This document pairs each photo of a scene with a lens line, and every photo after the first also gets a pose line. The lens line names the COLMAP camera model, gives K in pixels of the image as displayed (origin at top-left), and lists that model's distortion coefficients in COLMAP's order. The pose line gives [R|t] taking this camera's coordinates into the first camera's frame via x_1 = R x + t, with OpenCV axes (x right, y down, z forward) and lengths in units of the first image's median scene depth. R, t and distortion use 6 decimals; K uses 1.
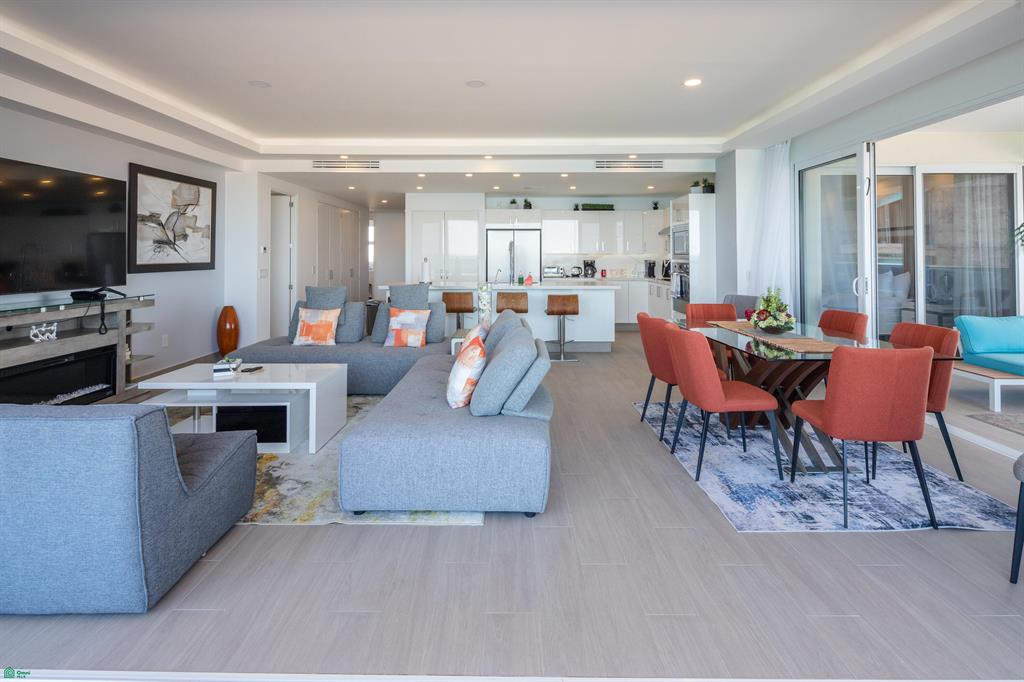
lens RADIAL K [[496.9, 0, 506.4], [0, 496.9, 256.3], [0, 0, 1]] dist [0.001287, -0.000212]
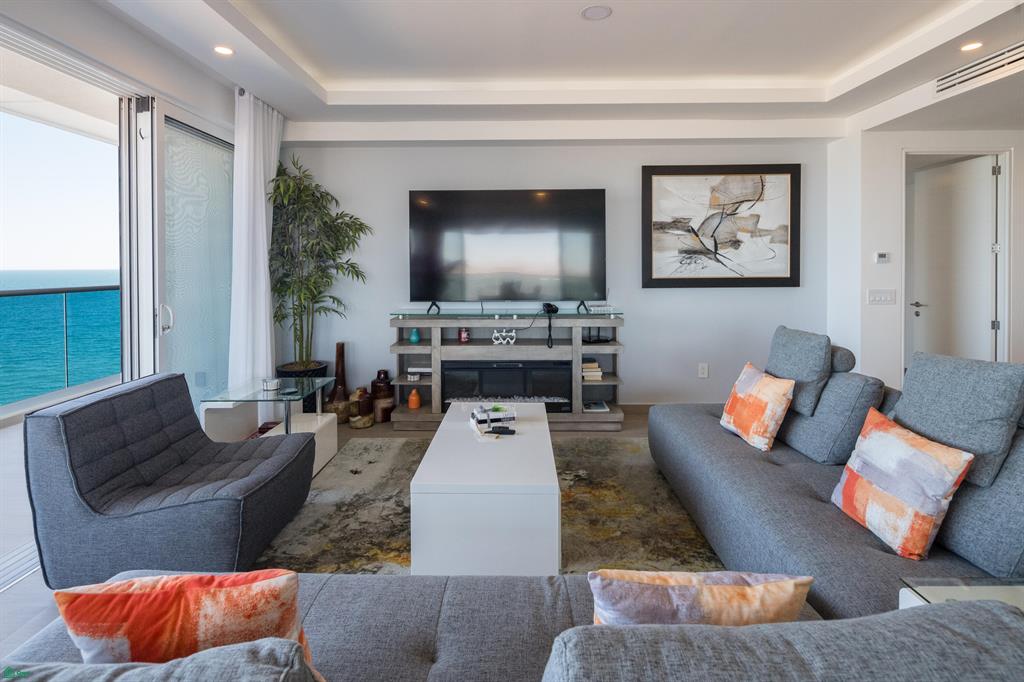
lens RADIAL K [[496.9, 0, 507.4], [0, 496.9, 266.7], [0, 0, 1]] dist [0.001287, -0.000212]
pose [[0.006013, 0.005802, -0.999965, 0.136733], [0.003996, 0.999975, 0.005826, -0.009273], [0.999974, -0.004031, 0.005990, 0.666013]]
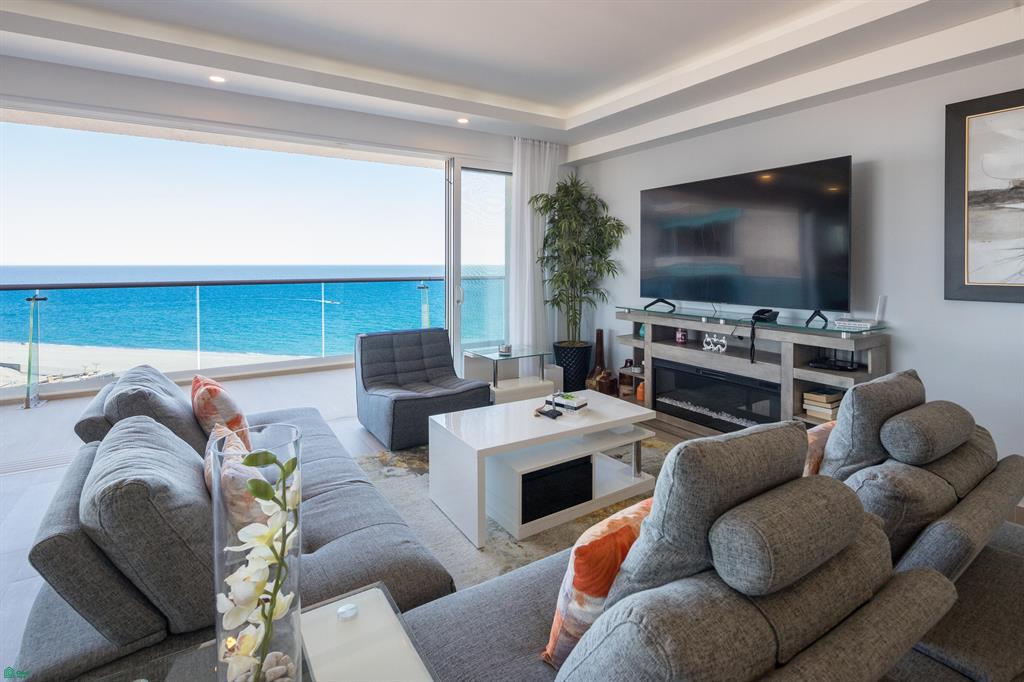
lens RADIAL K [[496.9, 0, 513.8], [0, 496.9, 266.8], [0, 0, 1]] dist [0.001287, -0.000212]
pose [[-0.837188, 0.007337, -0.546867, -0.021880], [0.002872, 0.999955, 0.009019, -0.008249], [0.546908, 0.005980, -0.837171, 1.078191]]
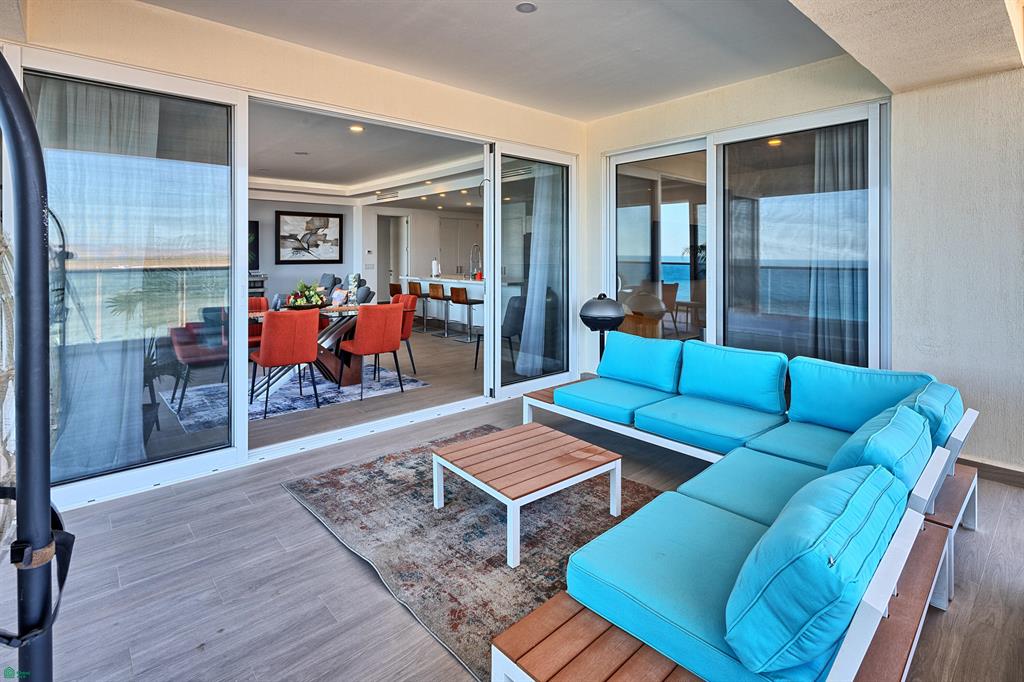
lens RADIAL K [[496.9, 0, 509.1], [0, 496.9, 257.1], [0, 0, 1]] dist [0.001287, -0.000212]
pose [[0.668896, 0.000705, -0.743356, 1.270525], [-0.000085, 1.000000, 0.000872, 0.001737], [0.743356, -0.000521, 0.668896, 0.304702]]
